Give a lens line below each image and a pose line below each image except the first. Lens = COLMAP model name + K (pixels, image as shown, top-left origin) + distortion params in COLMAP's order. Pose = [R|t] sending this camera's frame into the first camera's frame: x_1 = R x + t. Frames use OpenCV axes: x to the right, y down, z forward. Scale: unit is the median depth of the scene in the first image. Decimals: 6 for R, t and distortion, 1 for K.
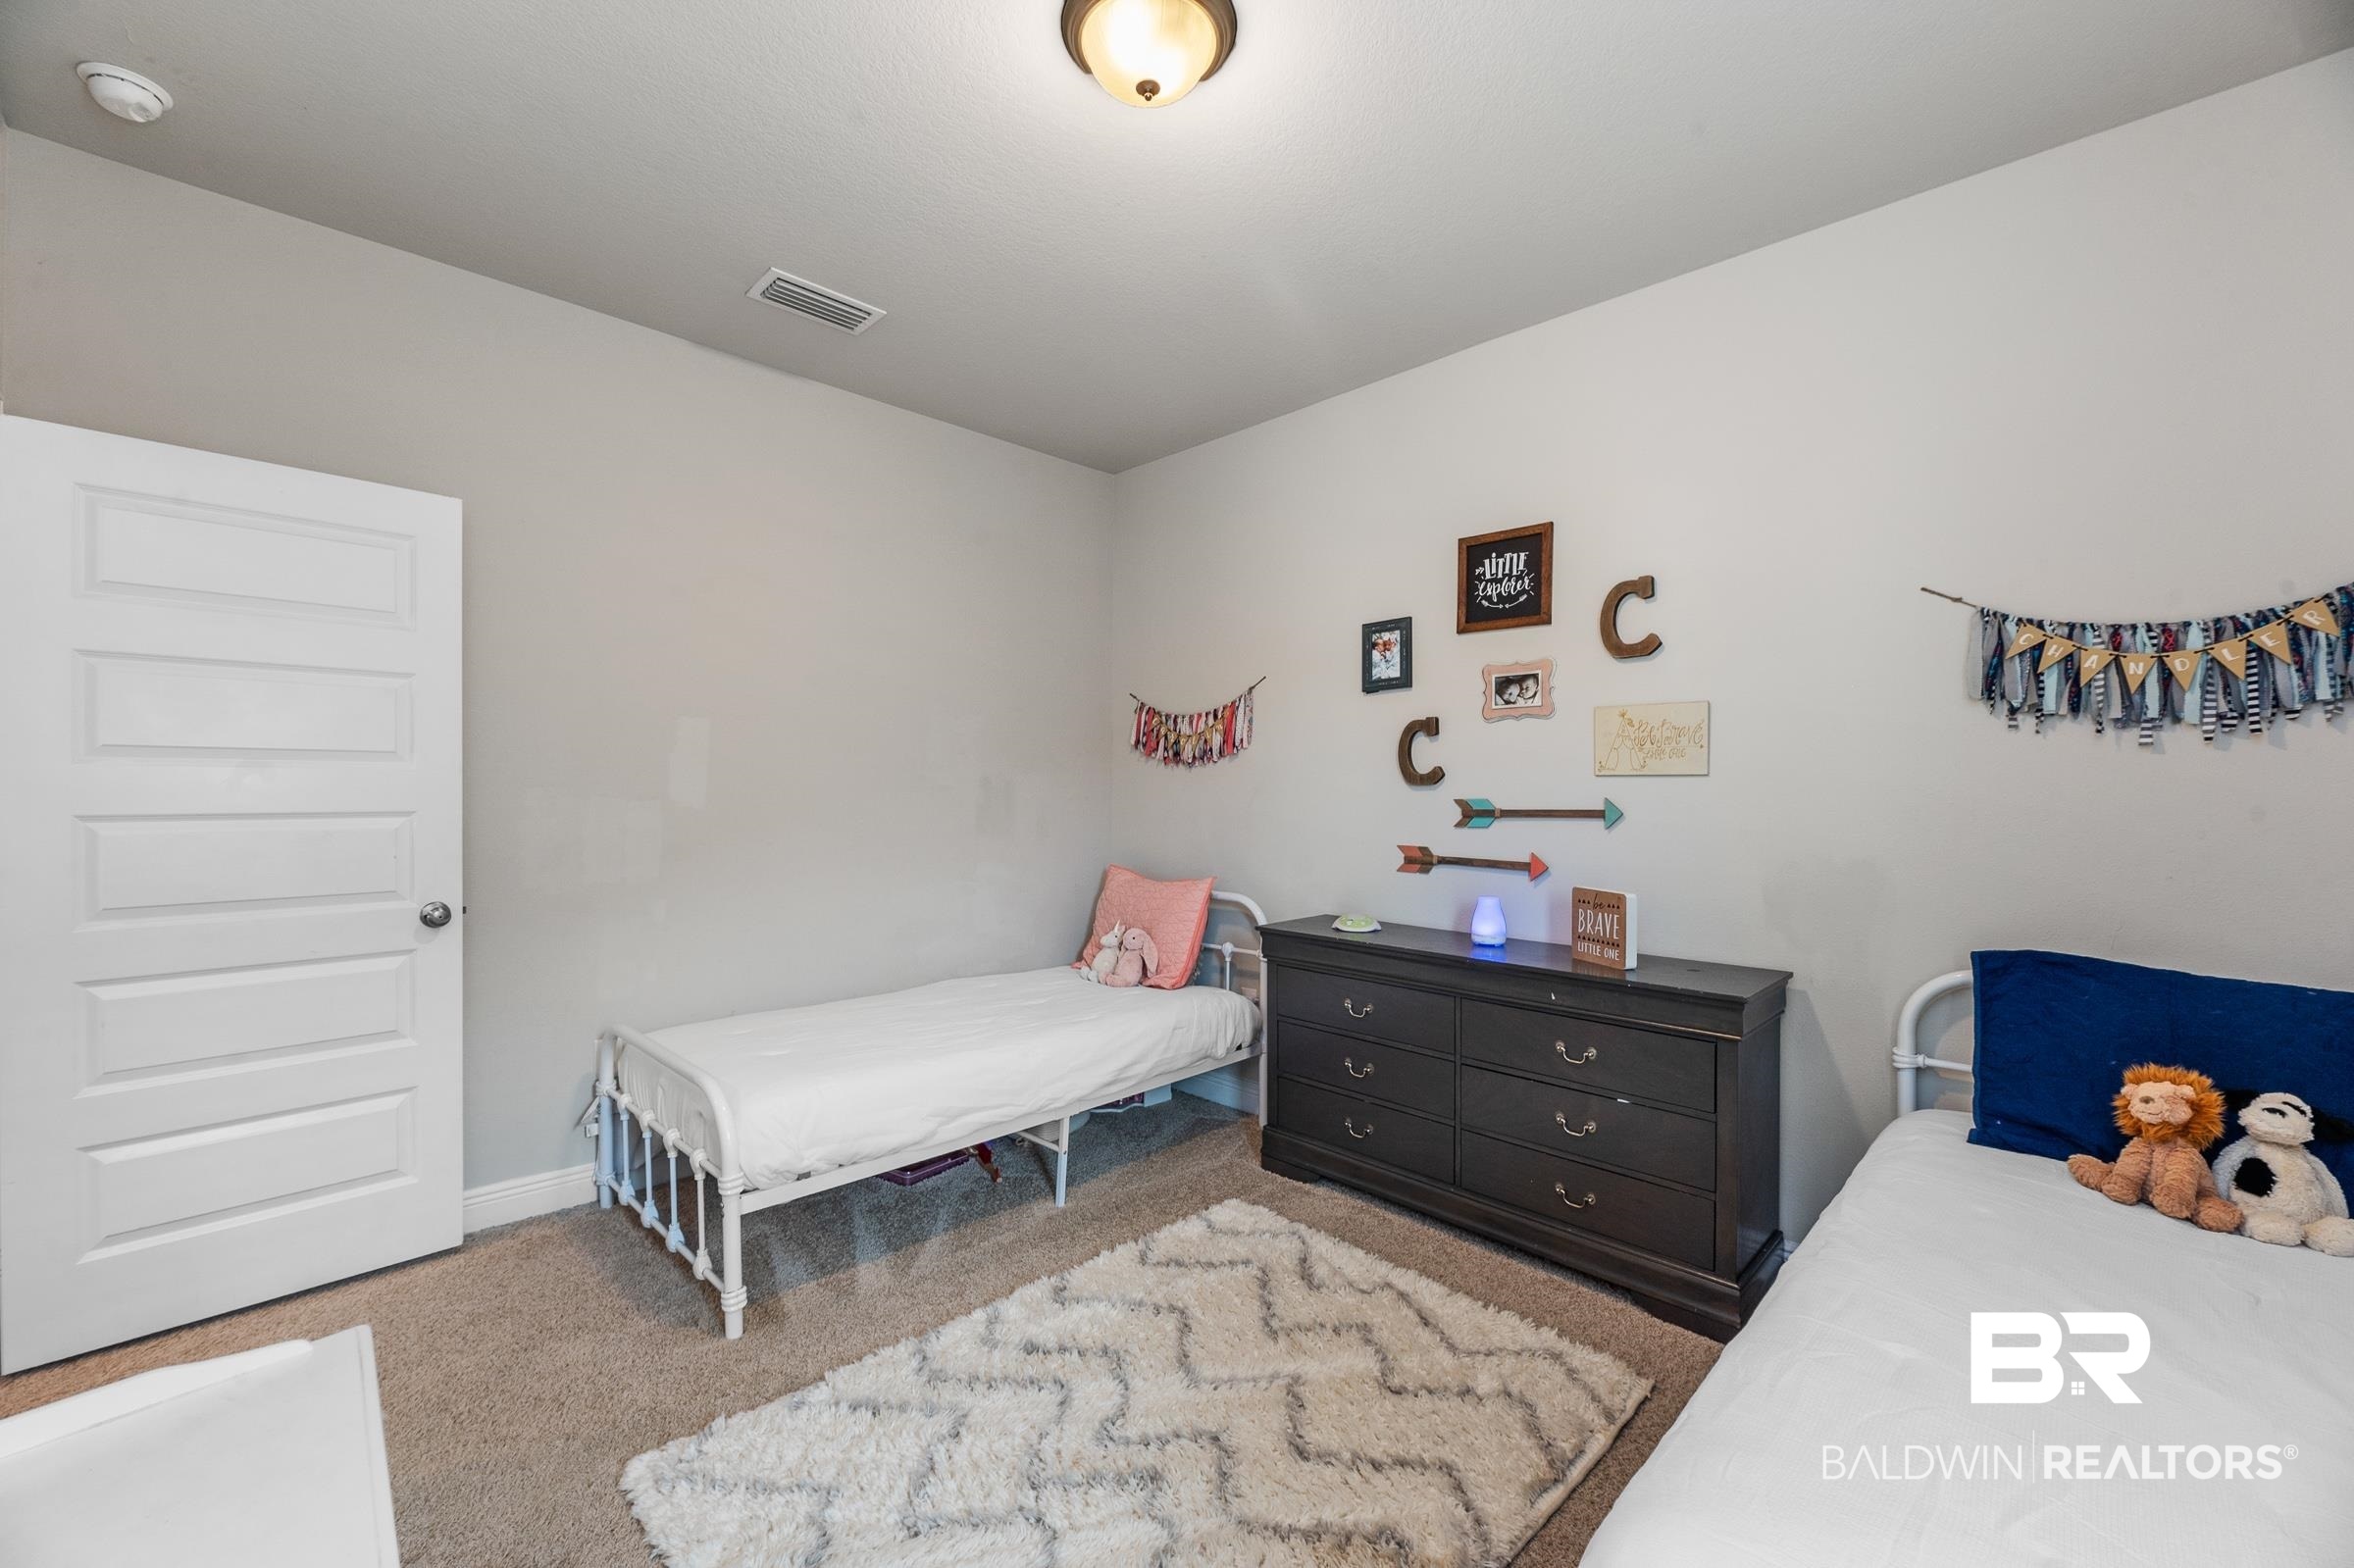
lens RADIAL K [[965.1, 0, 1179.0], [0, 965.1, 778.1], [0, 0, 1]] dist [-0.001743, -0.000323]
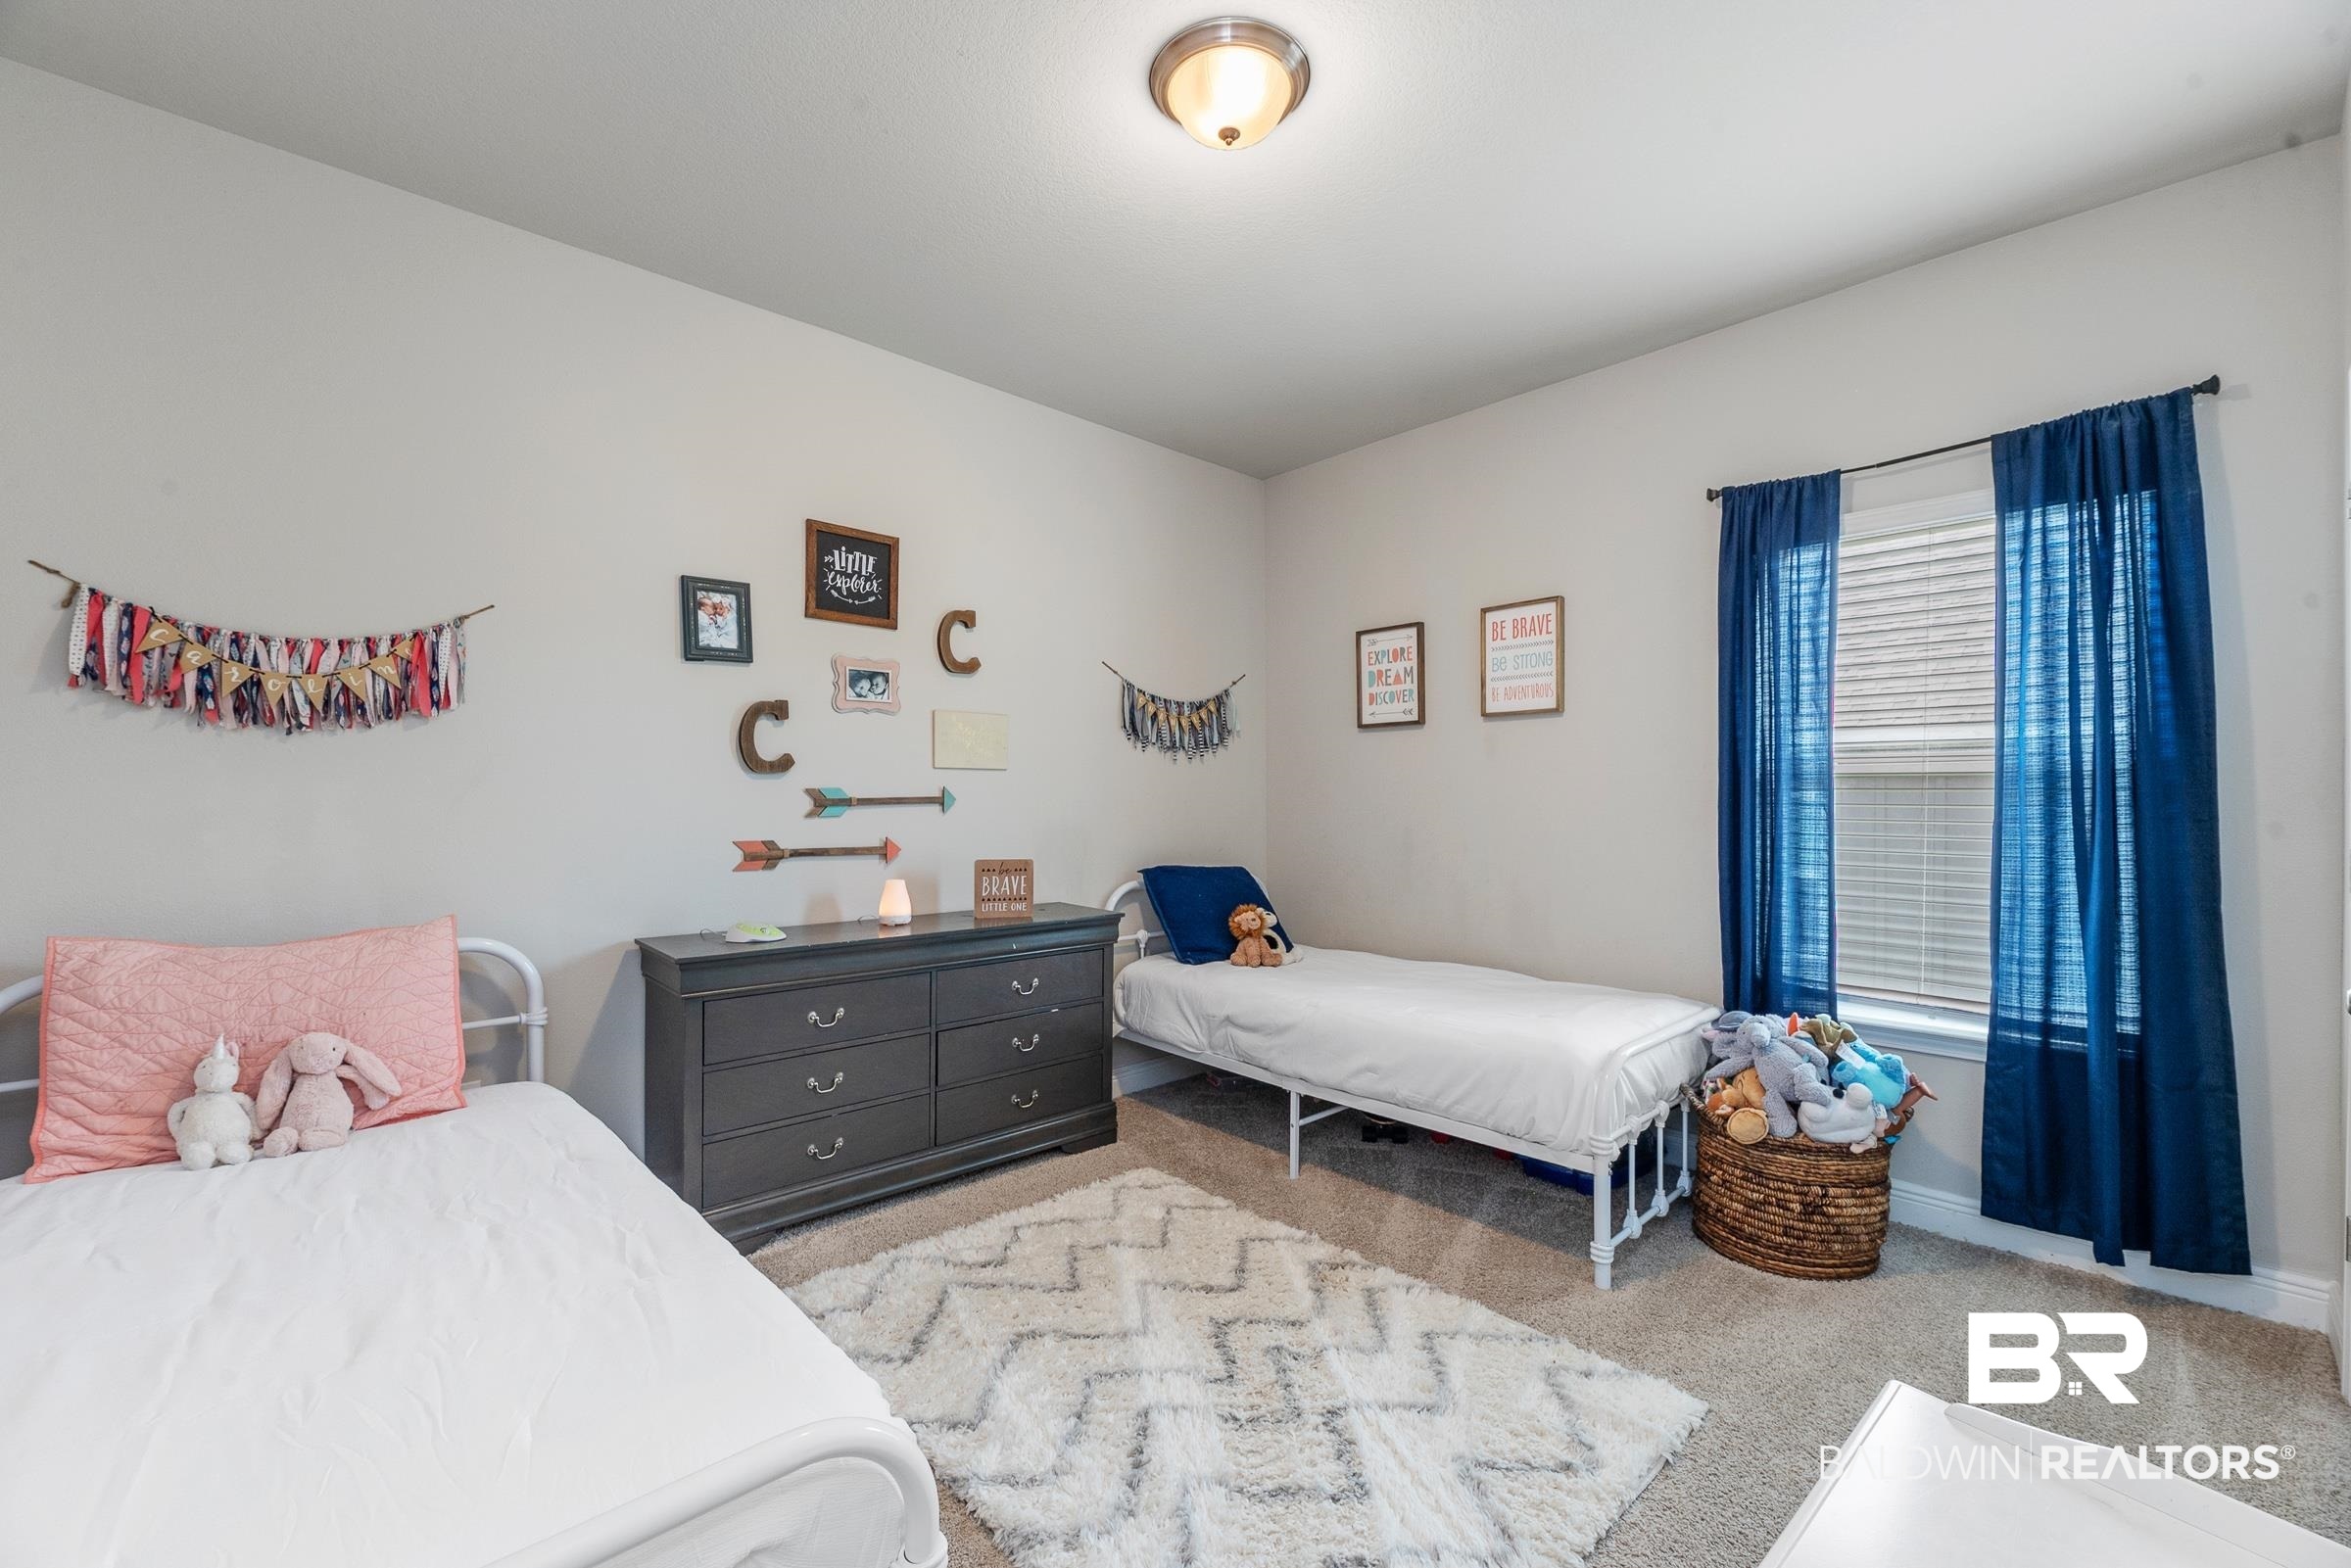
lens RADIAL K [[963.9, 0, 1171.7], [0, 963.9, 795.6], [0, 0, 1]] dist [-0.001743, -0.000323]
pose [[0.019623, 0.000269, 0.999807, -0.691412], [-0.006736, 0.999977, -0.000137, 0.027633], [-0.999785, -0.006732, 0.019624, 0.638508]]
